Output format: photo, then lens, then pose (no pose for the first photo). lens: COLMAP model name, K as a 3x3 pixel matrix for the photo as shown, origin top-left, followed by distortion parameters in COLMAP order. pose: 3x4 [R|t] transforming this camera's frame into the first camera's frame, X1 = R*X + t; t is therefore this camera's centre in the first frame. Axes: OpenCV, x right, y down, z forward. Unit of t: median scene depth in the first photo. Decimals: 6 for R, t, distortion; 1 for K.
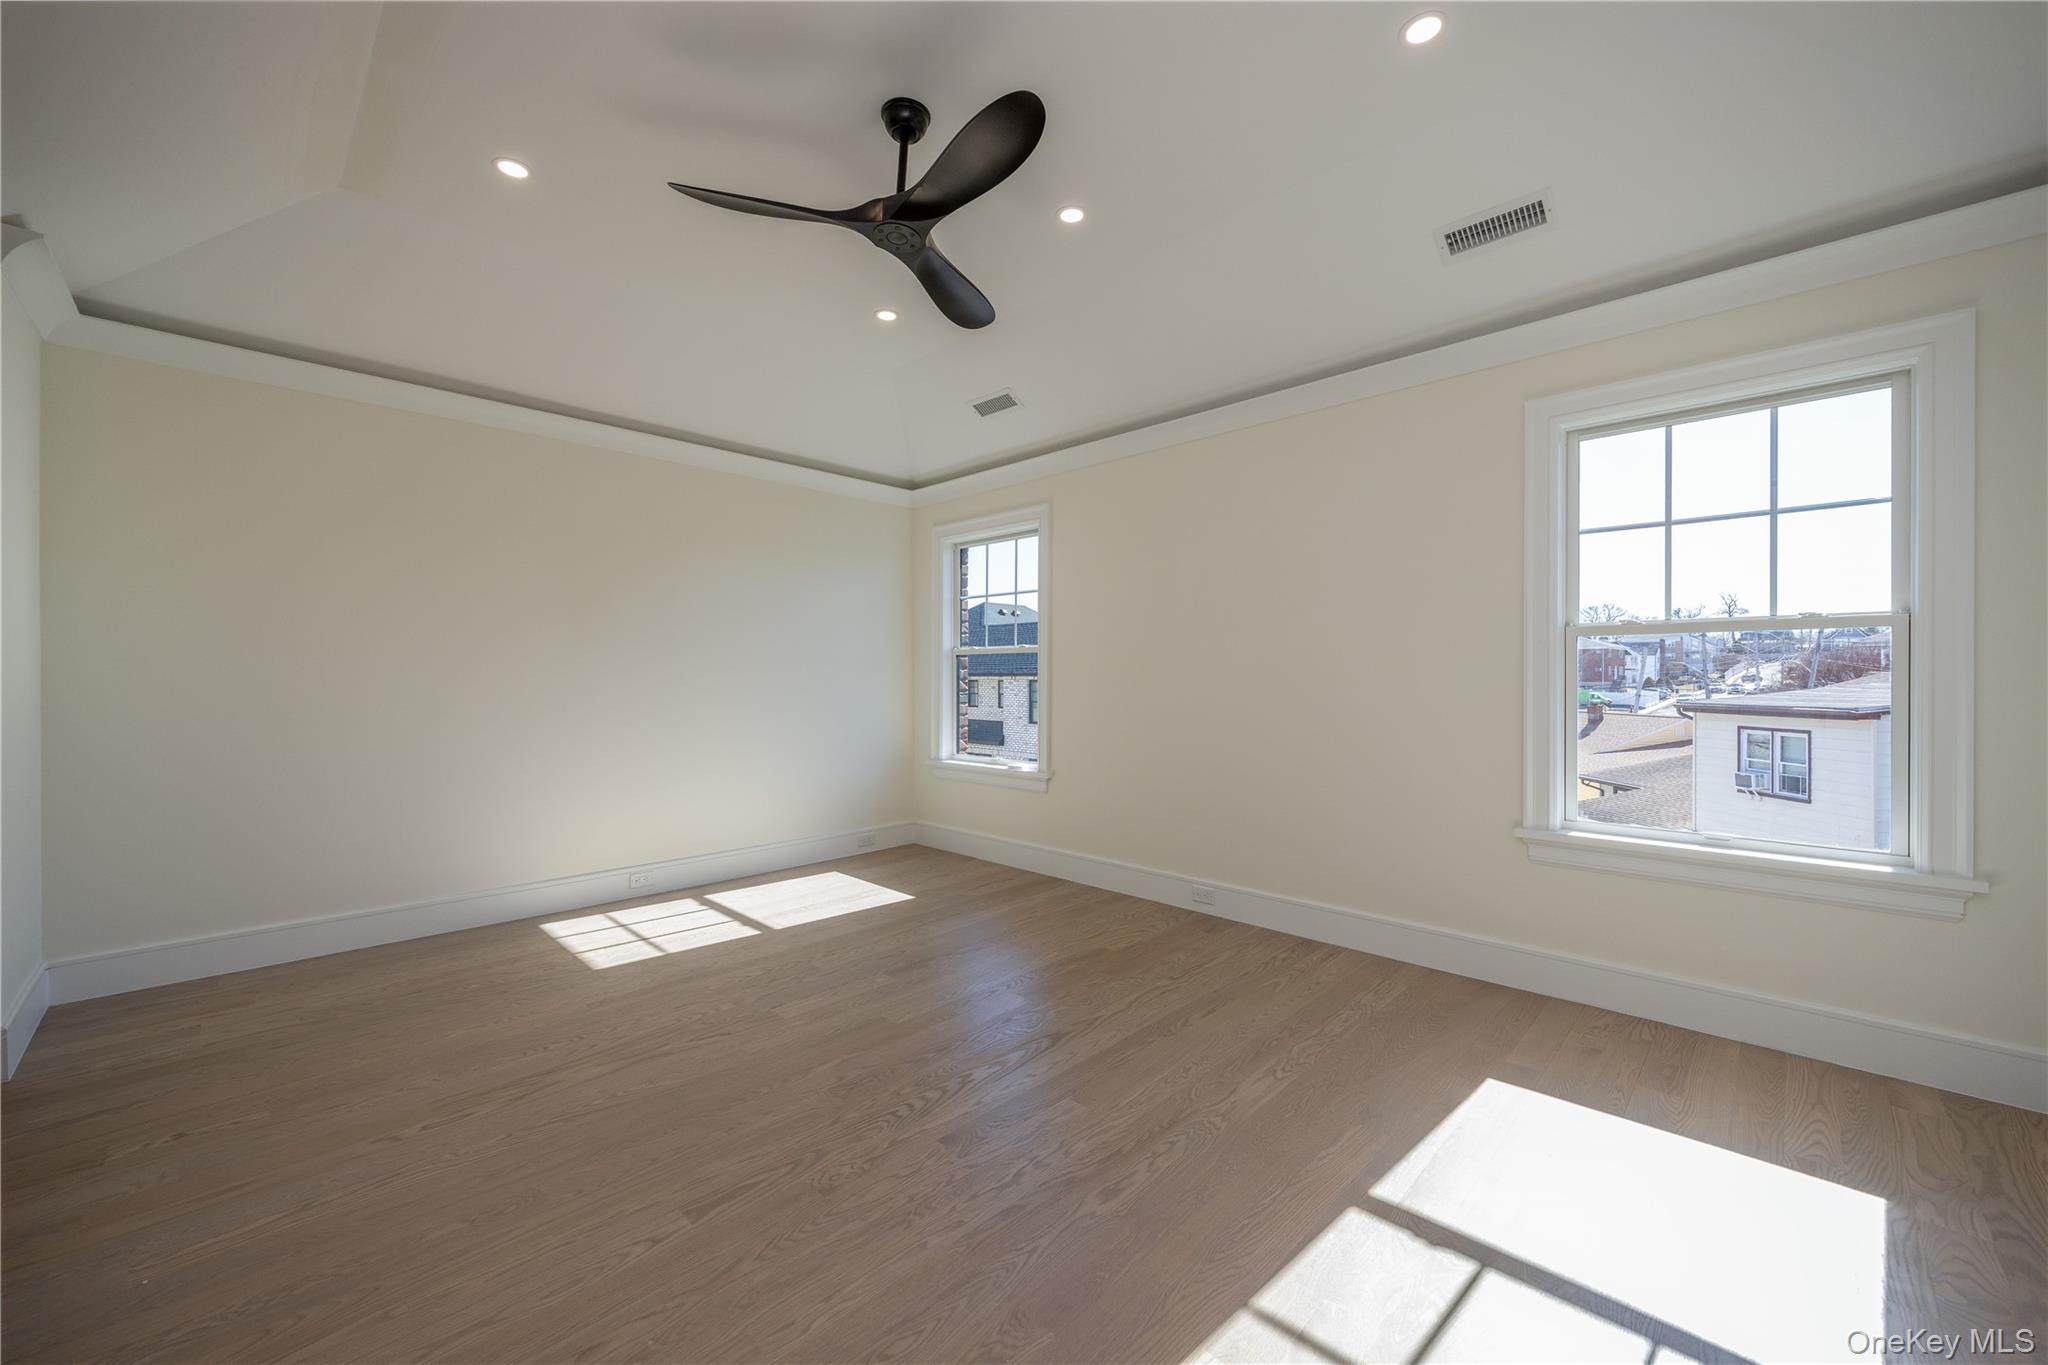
lens RADIAL K [[820.3, 0, 1024.0], [0, 820.3, 682.5], [0, 0, 1]] dist [0.001557, 0.000054]
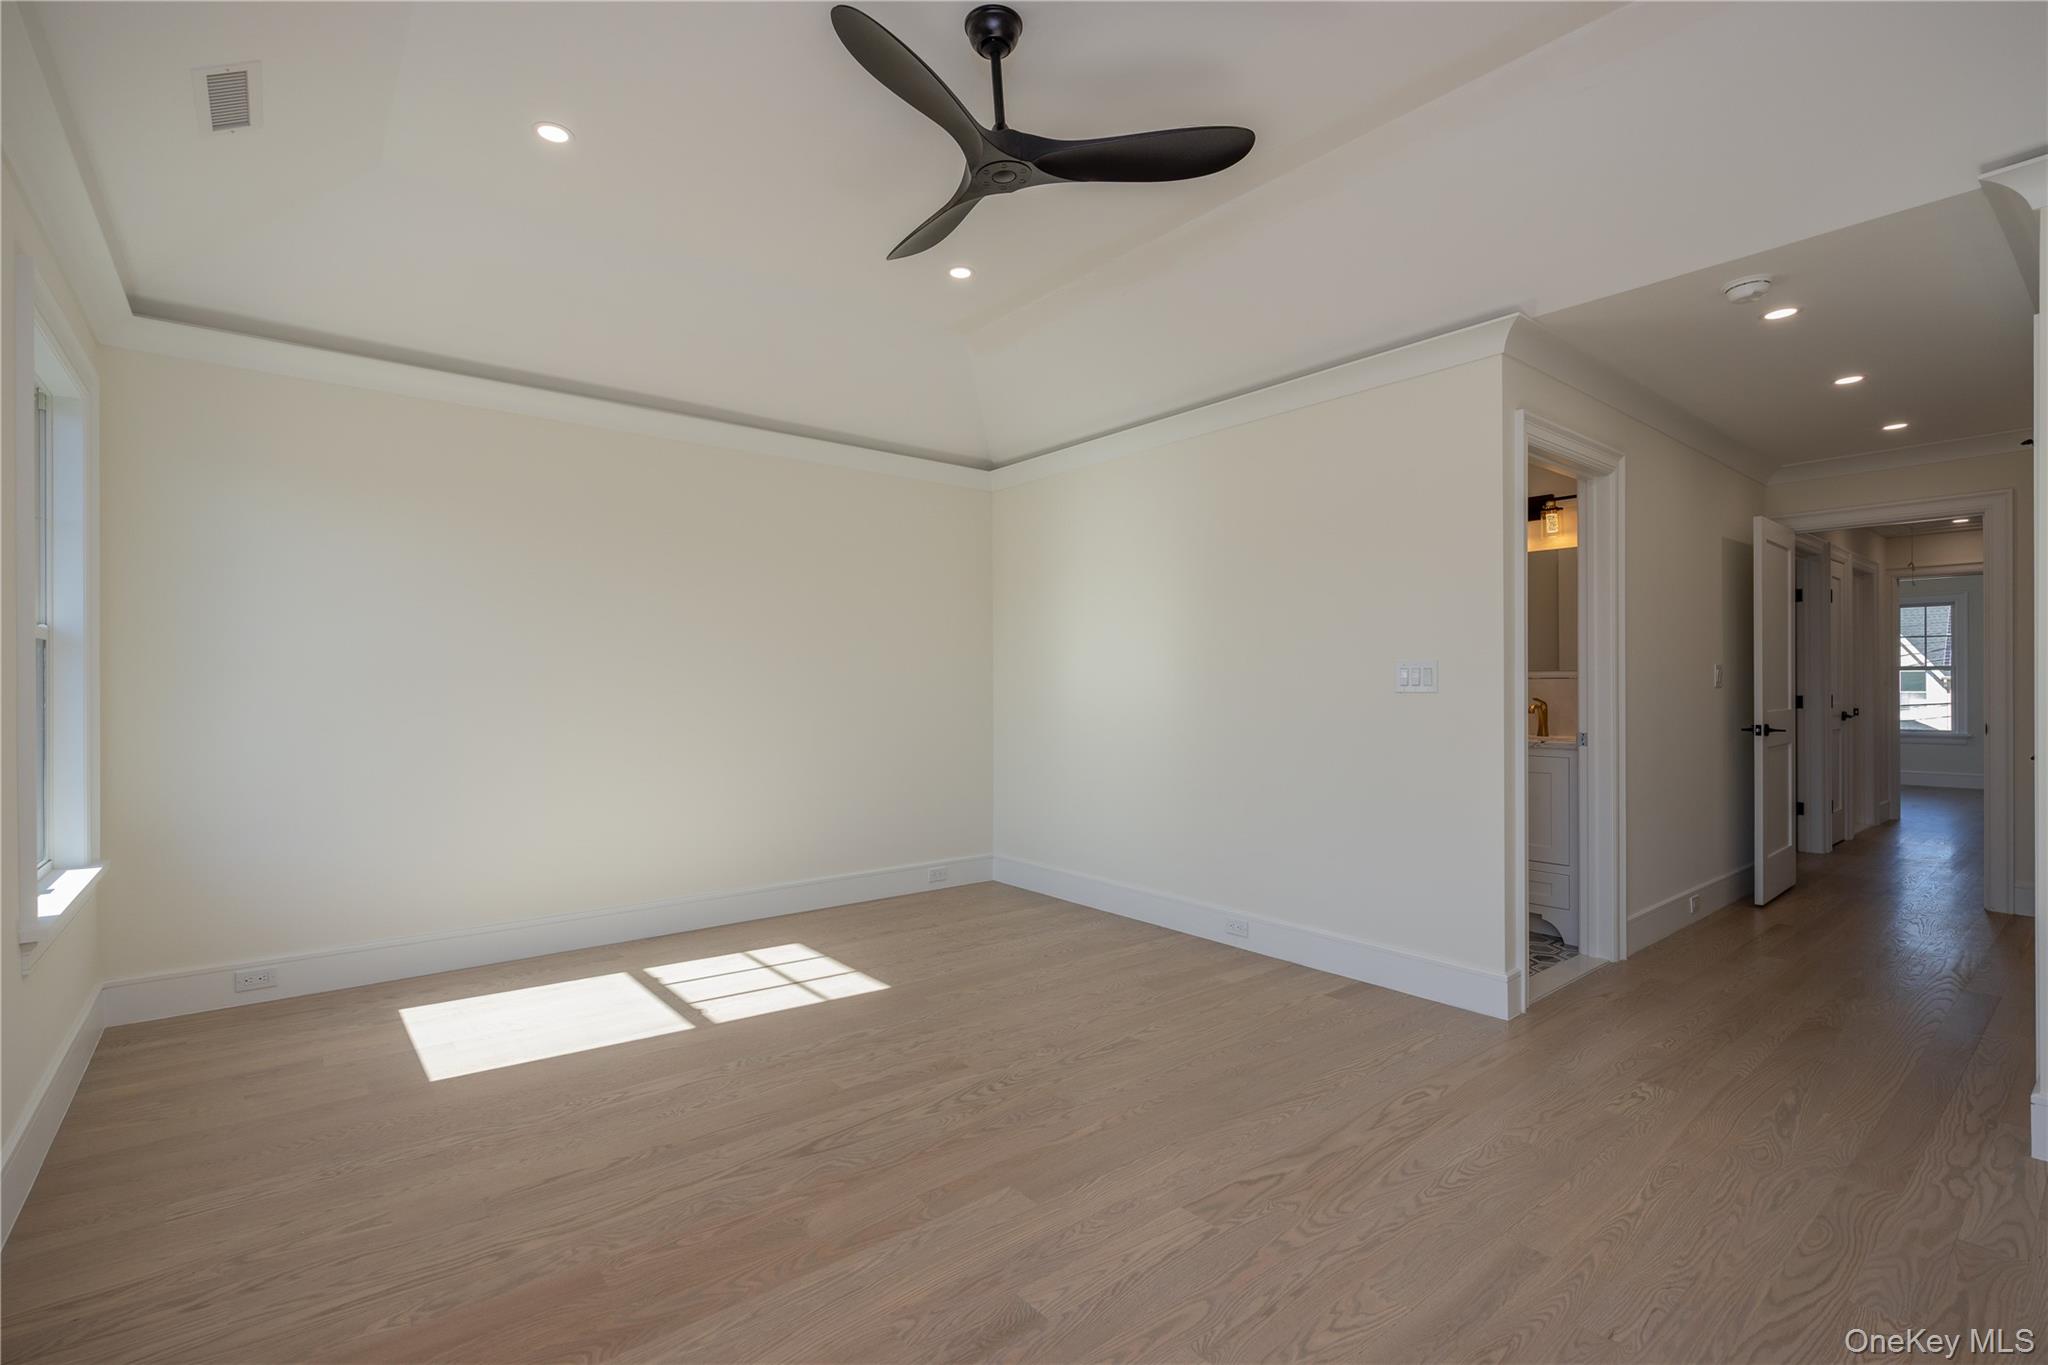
lens RADIAL K [[944.0, 0, 1020.7], [0, 944.0, 680.3], [0, 0, 1]] dist [0.013794, -0.009103]
pose [[-0.994064, 0.002030, 0.108781, -0.289916], [0.002097, 0.999998, 0.000503, -0.015600], [-0.108780, 0.000728, -0.994066, 2.067972]]
